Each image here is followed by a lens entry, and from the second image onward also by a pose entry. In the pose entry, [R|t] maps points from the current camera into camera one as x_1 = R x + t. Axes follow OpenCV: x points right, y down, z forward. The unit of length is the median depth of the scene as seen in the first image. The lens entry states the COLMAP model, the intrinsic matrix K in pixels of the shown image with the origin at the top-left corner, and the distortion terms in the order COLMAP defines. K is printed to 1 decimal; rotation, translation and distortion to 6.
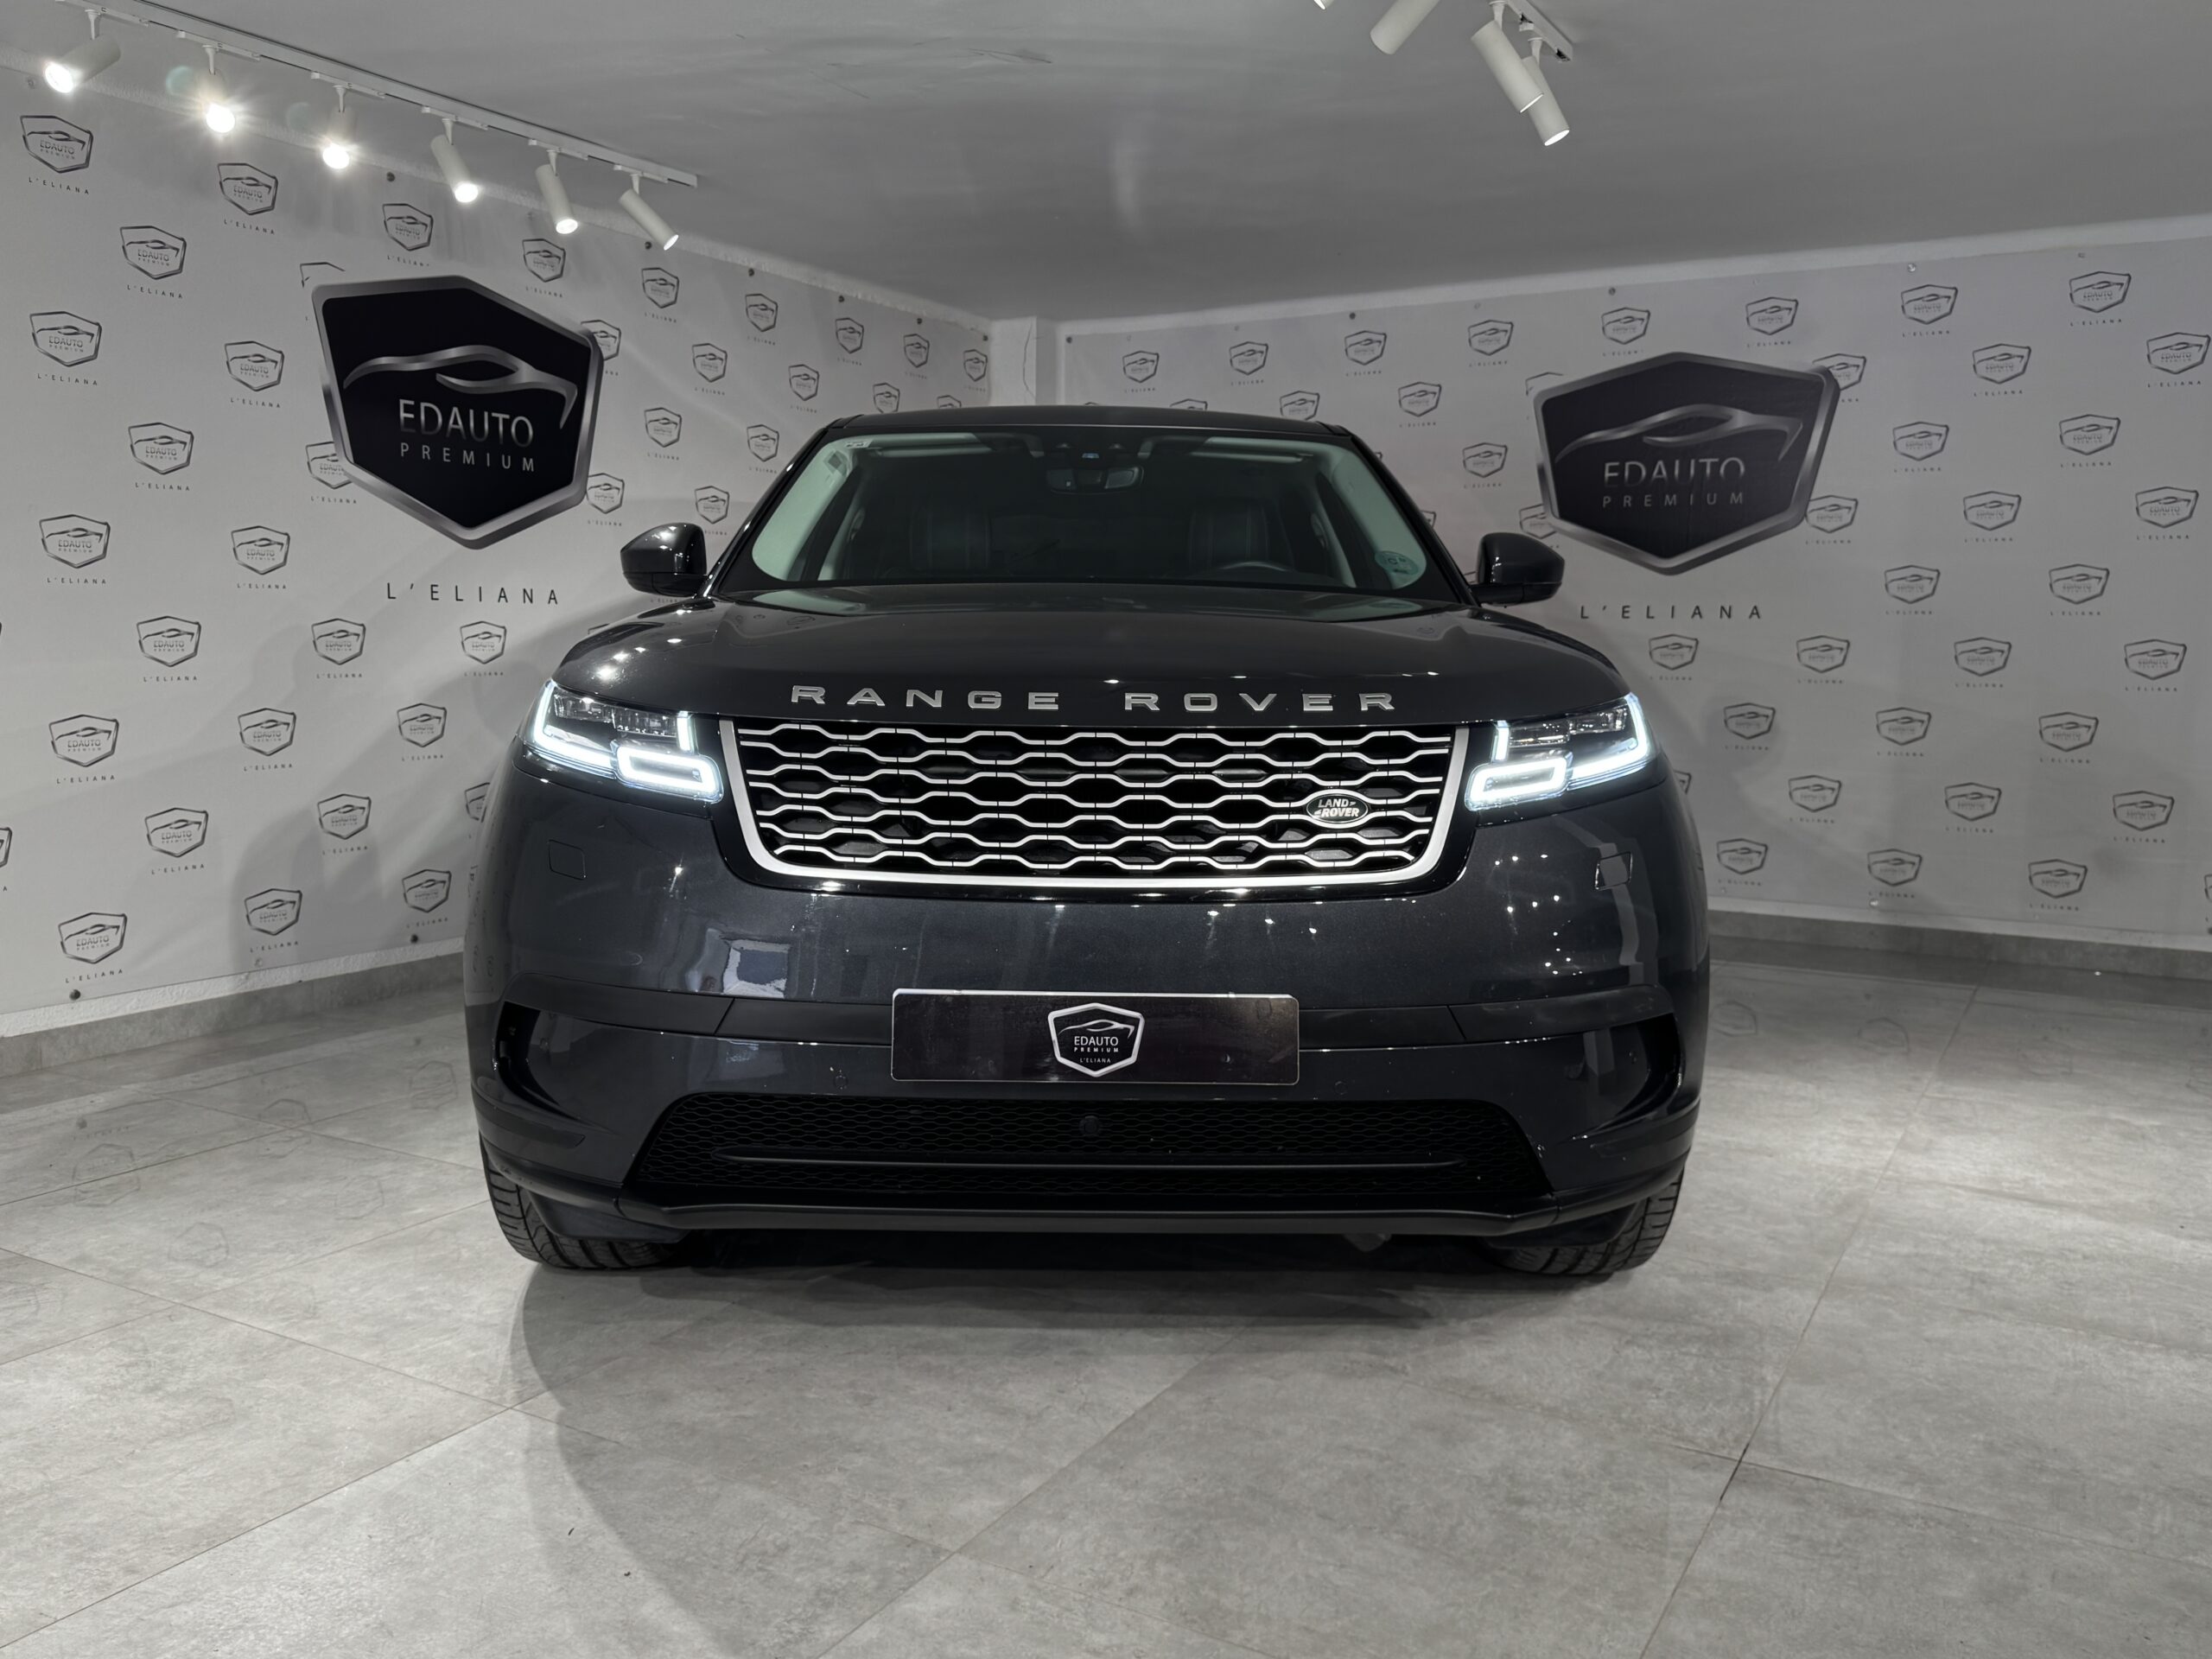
lens RADIAL K [[1720.6, 0, 1106.0], [0, 1720.6, 829.5], [0, 0, 1]] dist [0.069692, -0.110978]
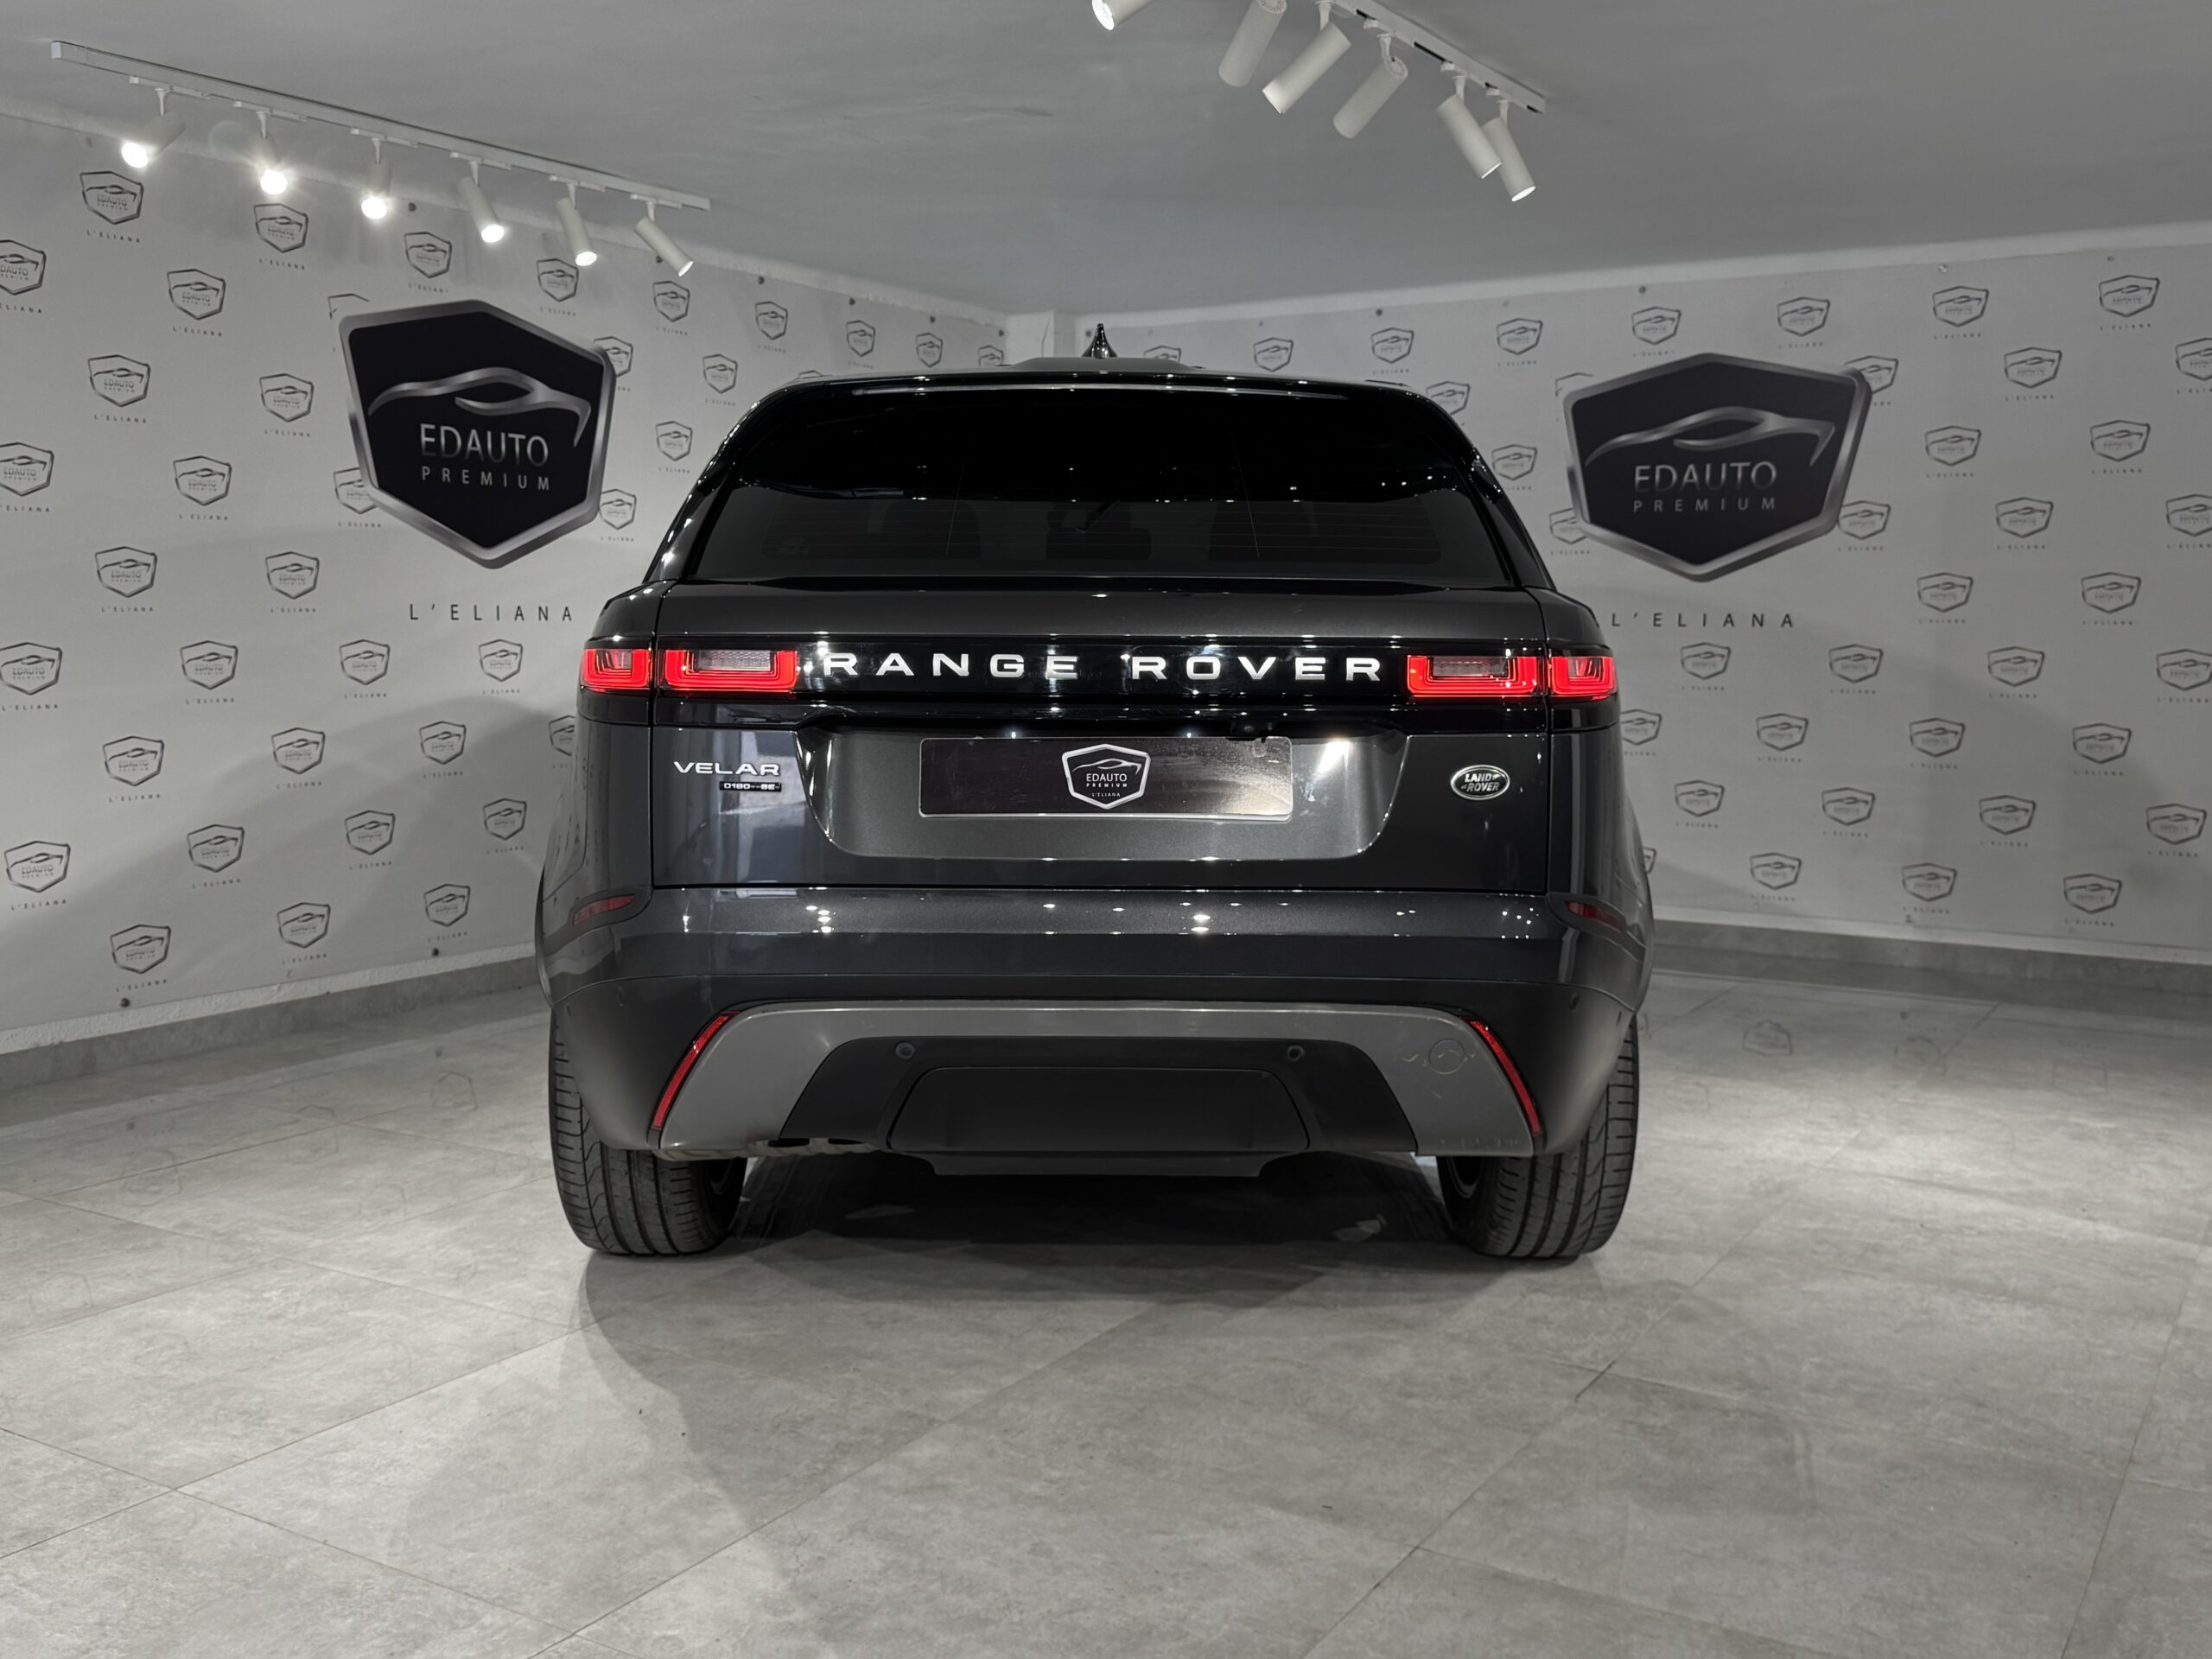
lens RADIAL K [[1975.8, 0, 1111.7], [0, 1975.8, 846.6], [0, 0, 1]] dist [0.177513, -0.384375]
pose [[0.999746, -0.000891, -0.022522, 0.034523], [0.000931, 0.999998, 0.001761, -0.001072], [0.022520, -0.001781, 0.999745, -0.232910]]
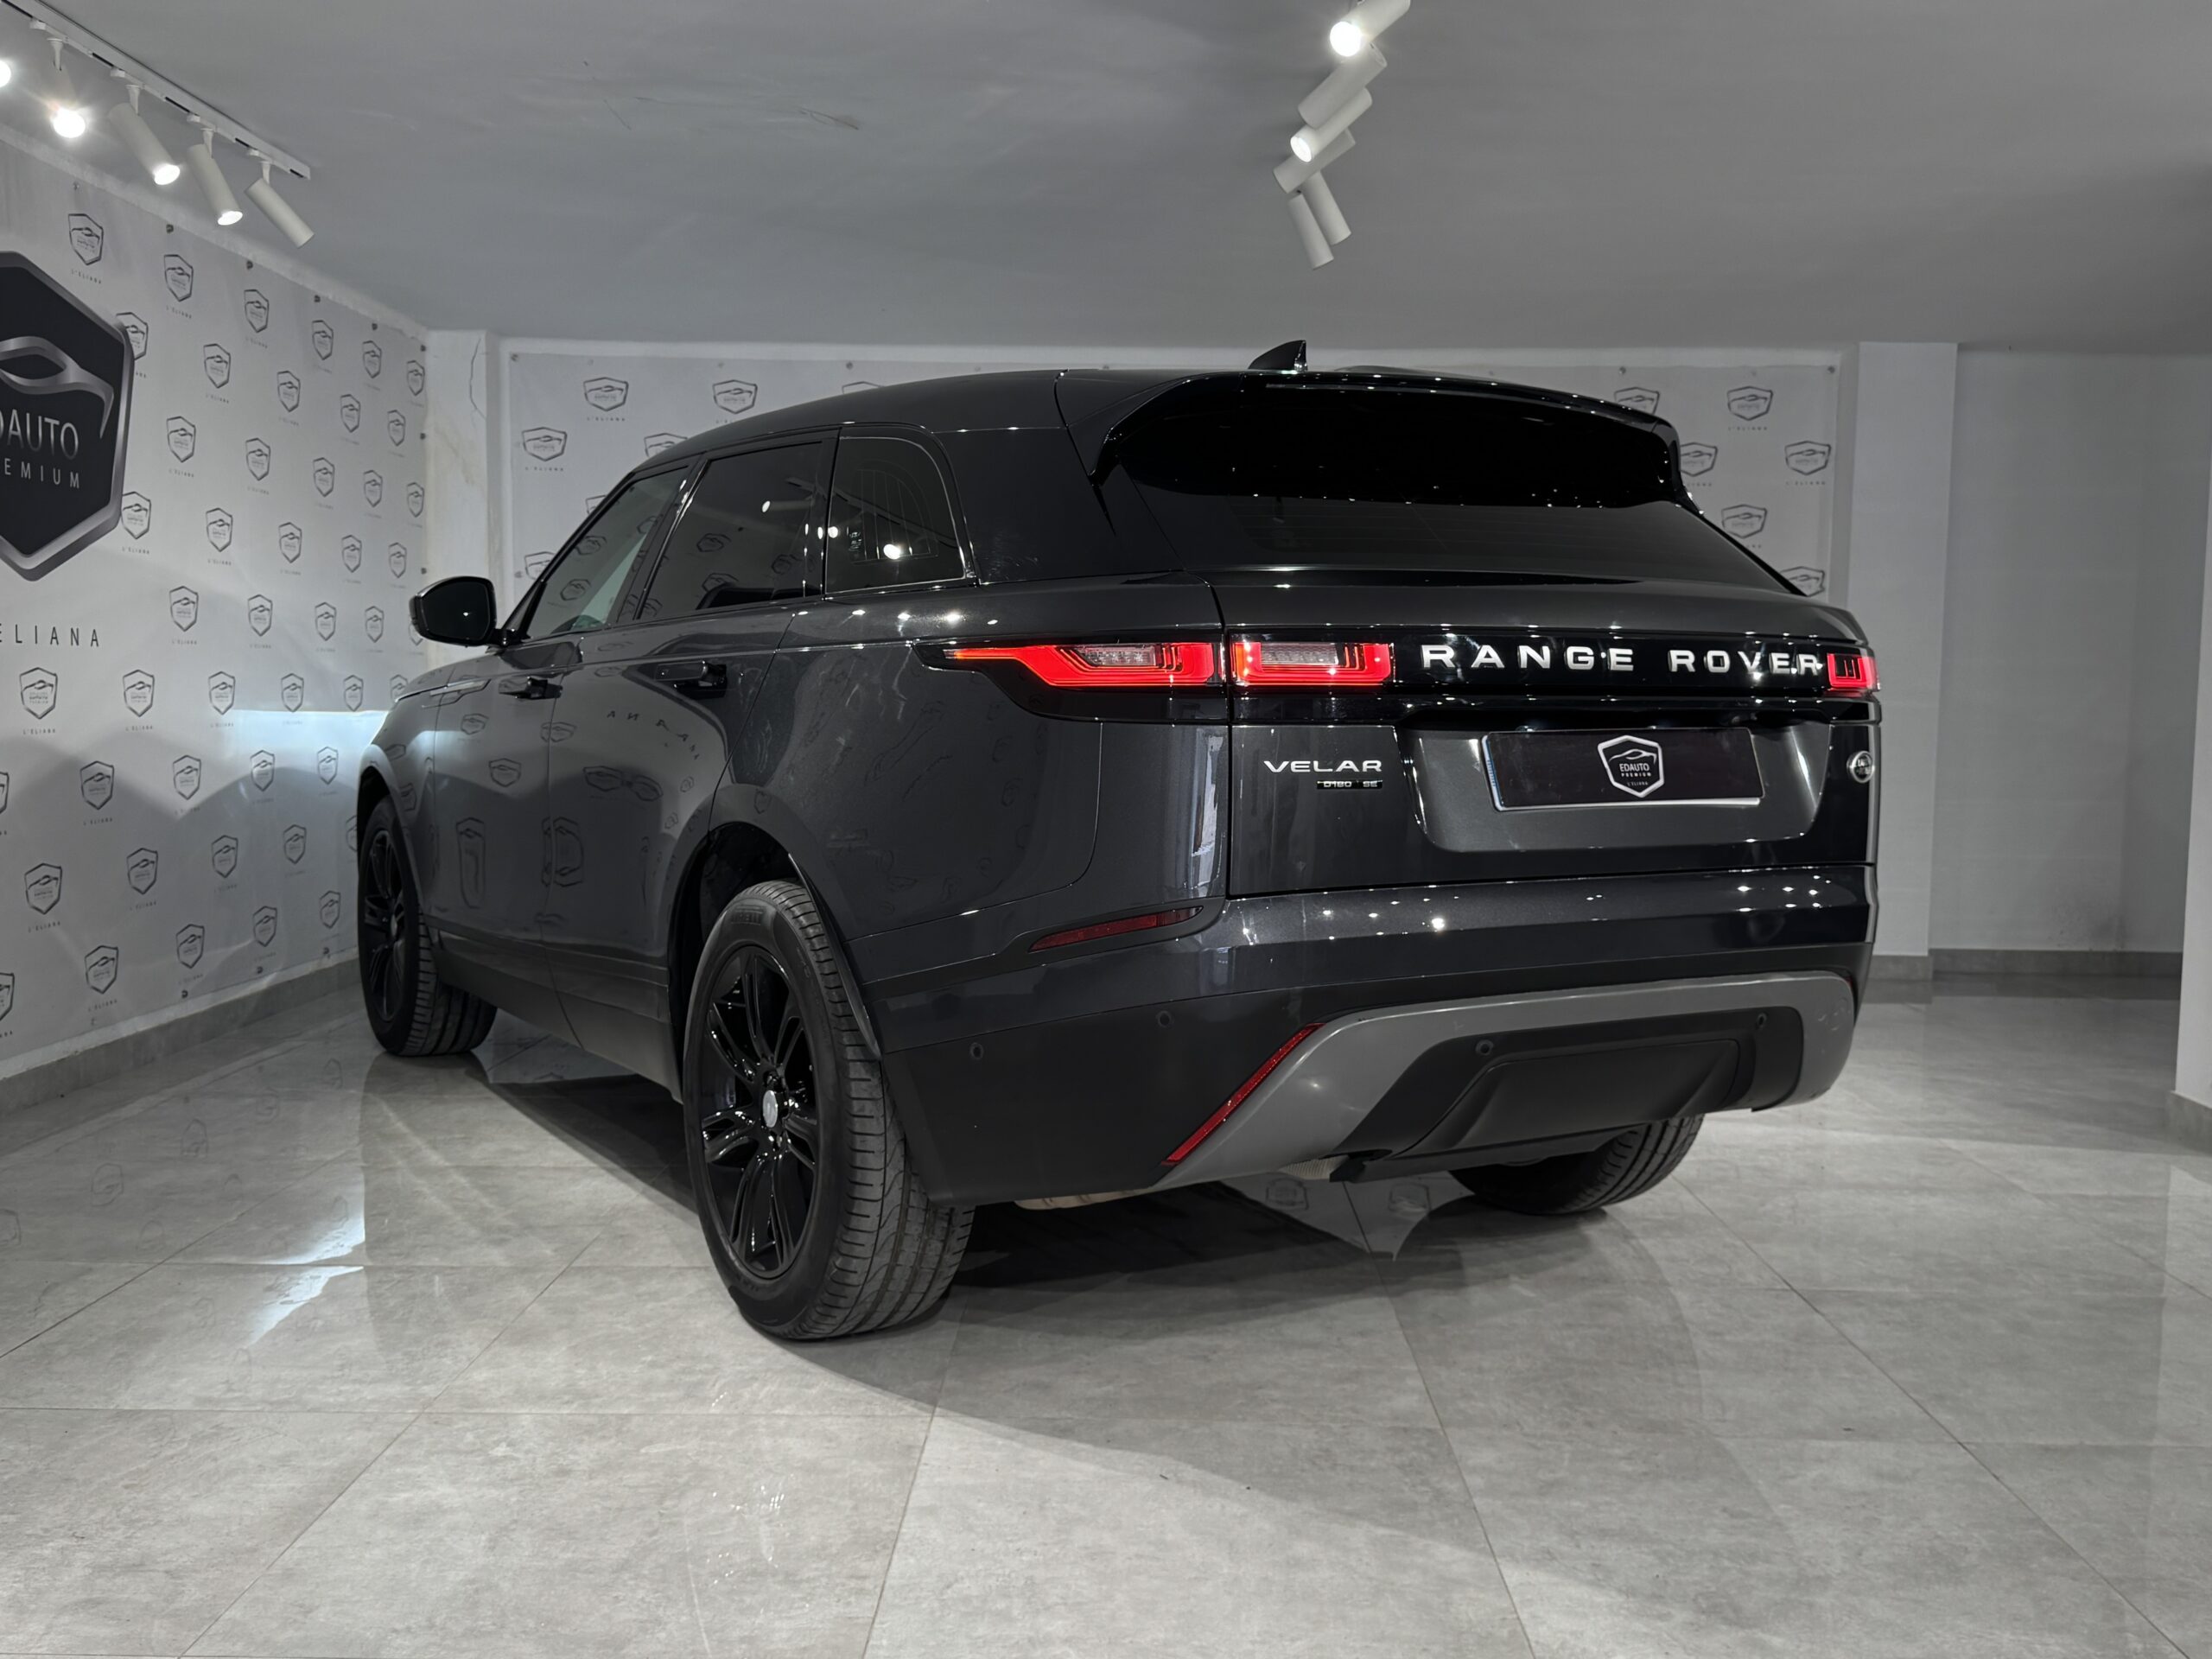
lens RADIAL K [[1905.7, 0, 1106.0], [0, 1905.7, 829.5], [0, 0, 1]] dist [0.094201, -0.162737]
pose [[0.884174, -0.035797, 0.465783, -0.484466], [0.051571, 0.998445, -0.021161, 0.003396], [-0.464302, 0.042731, 0.884646, -0.062937]]
